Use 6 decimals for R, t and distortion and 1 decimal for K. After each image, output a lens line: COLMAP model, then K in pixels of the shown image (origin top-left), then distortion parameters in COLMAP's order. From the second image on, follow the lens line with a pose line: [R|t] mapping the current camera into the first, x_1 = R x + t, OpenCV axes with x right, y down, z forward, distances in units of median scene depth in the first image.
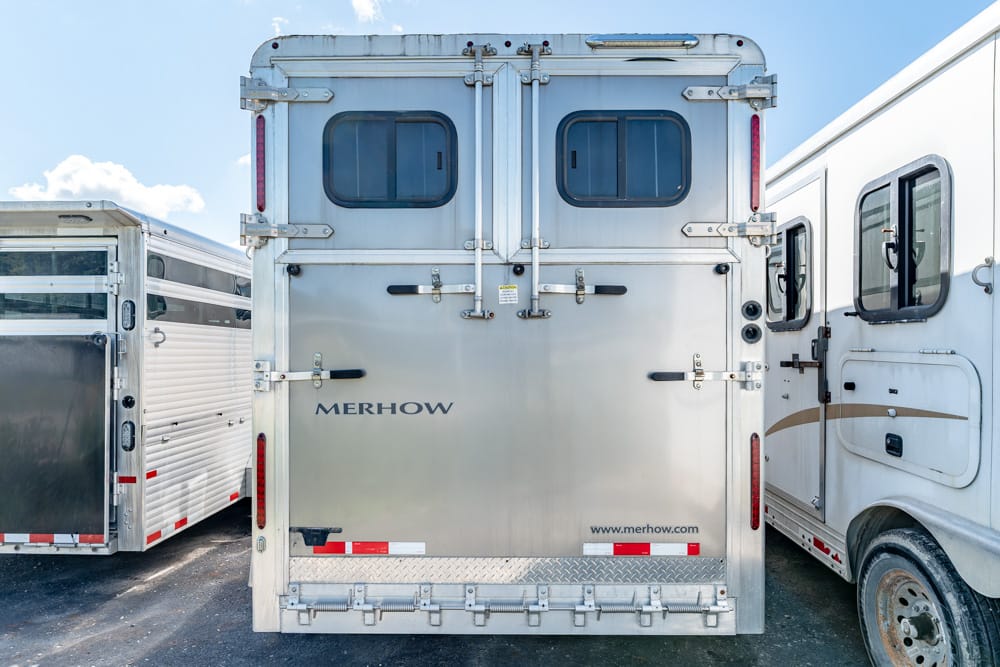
lens RADIAL K [[564.1, 0, 502.5], [0, 564.1, 359.4], [0, 0, 1]] dist [0.000352, -0.001013]
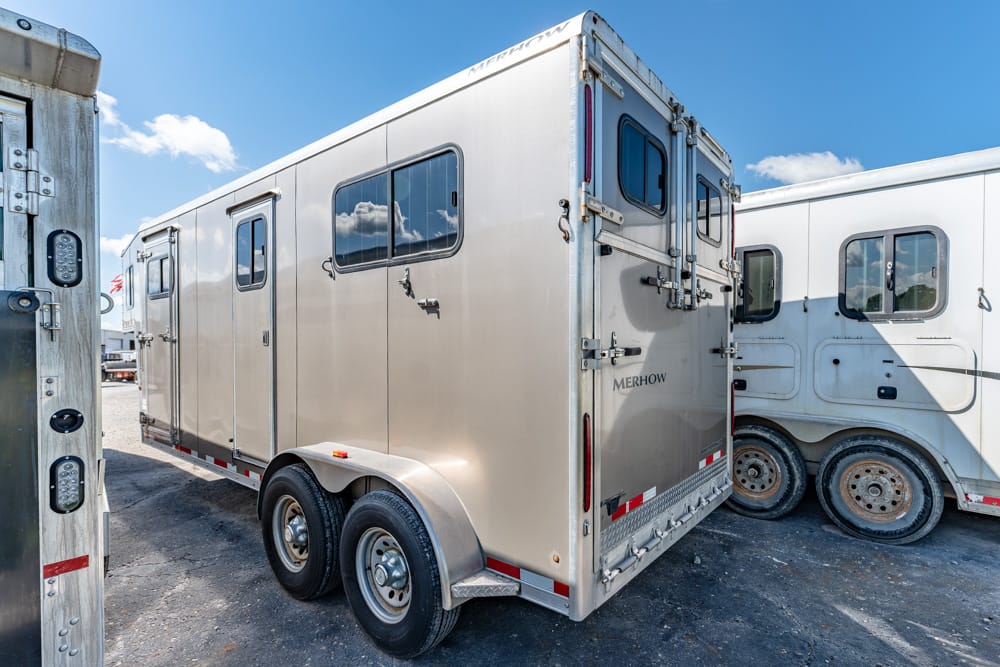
lens RADIAL K [[493.1, 0, 501.0], [0, 493.1, 356.1], [0, 0, 1]] dist [-0.002435, -0.000462]
pose [[0.613179, -0.016800, 0.789765, -1.137883], [0.010394, 0.999859, 0.013199, 0.018036], [-0.789875, 0.000116, 0.613268, 0.569417]]
